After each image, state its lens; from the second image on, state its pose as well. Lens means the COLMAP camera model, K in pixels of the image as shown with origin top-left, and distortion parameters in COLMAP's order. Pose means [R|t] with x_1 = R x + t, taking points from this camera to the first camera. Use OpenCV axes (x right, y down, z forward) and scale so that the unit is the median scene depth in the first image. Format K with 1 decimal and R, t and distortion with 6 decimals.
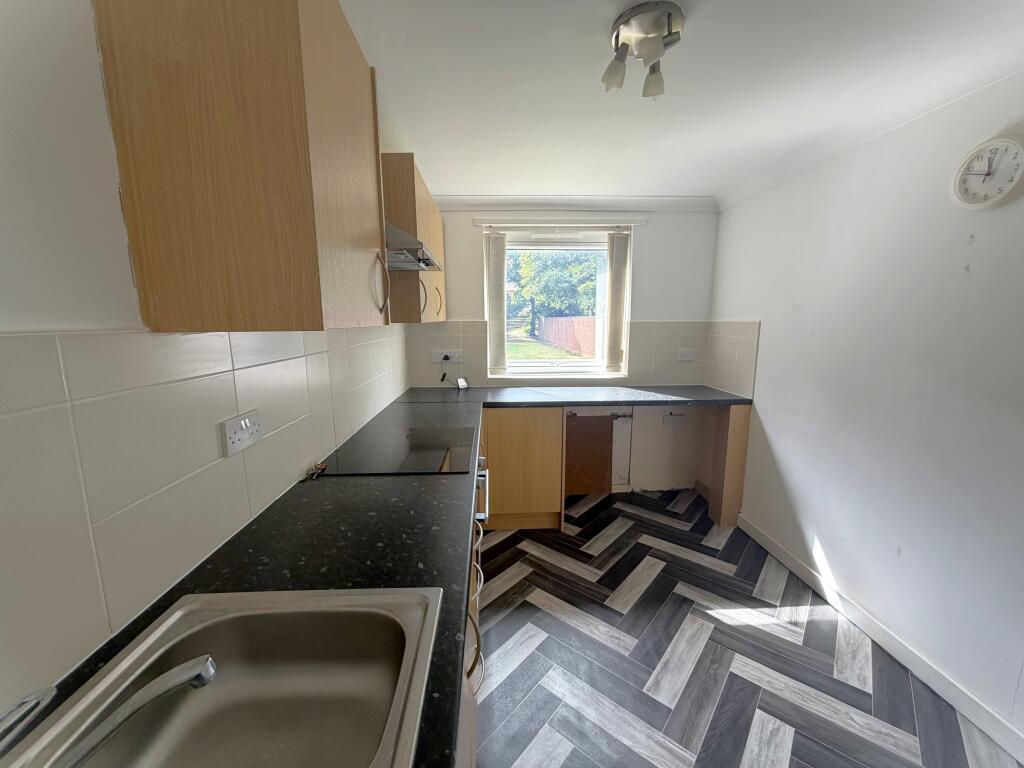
lens RADIAL K [[406.9, 0, 505.0], [0, 406.9, 383.0], [0, 0, 1]] dist [-0.001771, 0.000050]
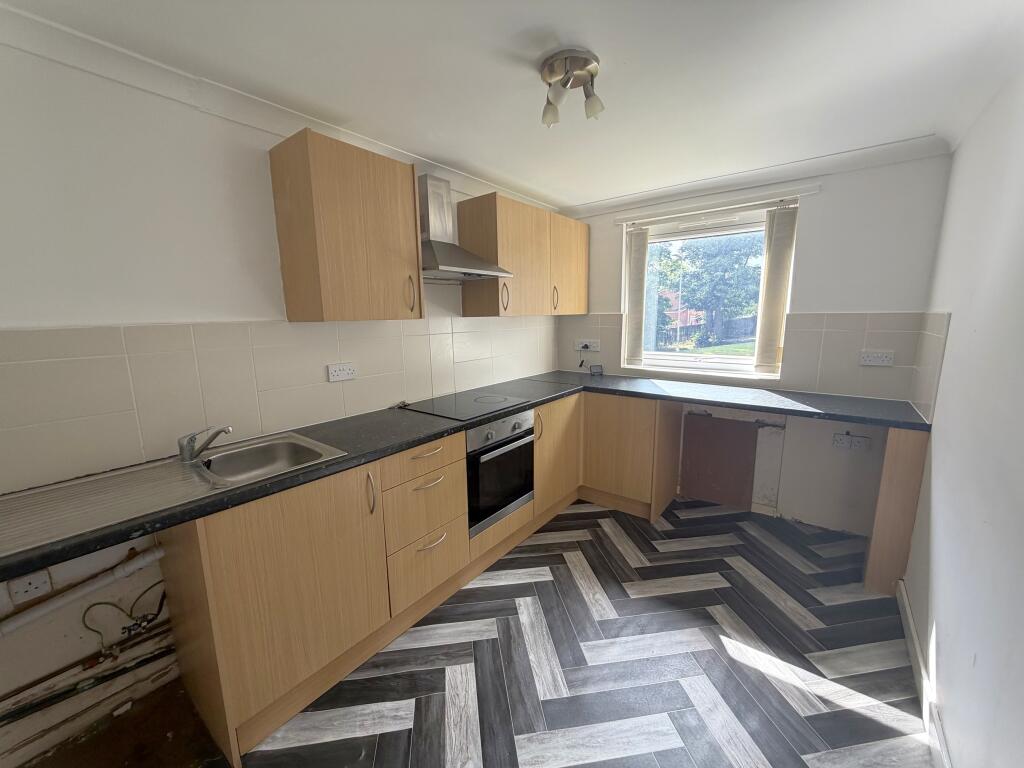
lens RADIAL K [[406.9, 0, 509.0], [0, 406.9, 382.8], [0, 0, 1]] dist [-0.001771, 0.000050]
pose [[0.760975, 0.102174, -0.640685, 0.436559], [-0.089415, 0.994614, 0.052414, -0.002392], [0.642590, 0.017401, 0.766012, -0.002617]]
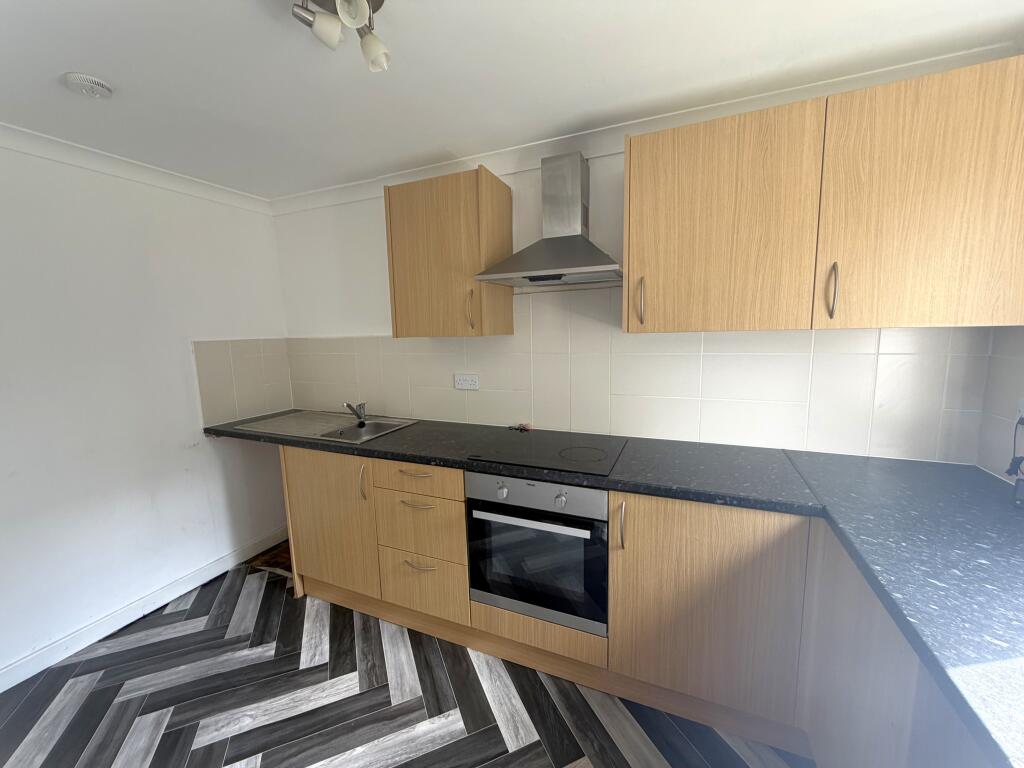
lens RADIAL K [[406.9, 0, 509.1], [0, 406.9, 387.5], [0, 0, 1]] dist [-0.001771, 0.000050]
pose [[-0.440598, 0.142127, -0.886382, 0.394324], [-0.115884, 0.970121, 0.213157, -0.236549], [0.890193, 0.196634, -0.410963, 1.448397]]
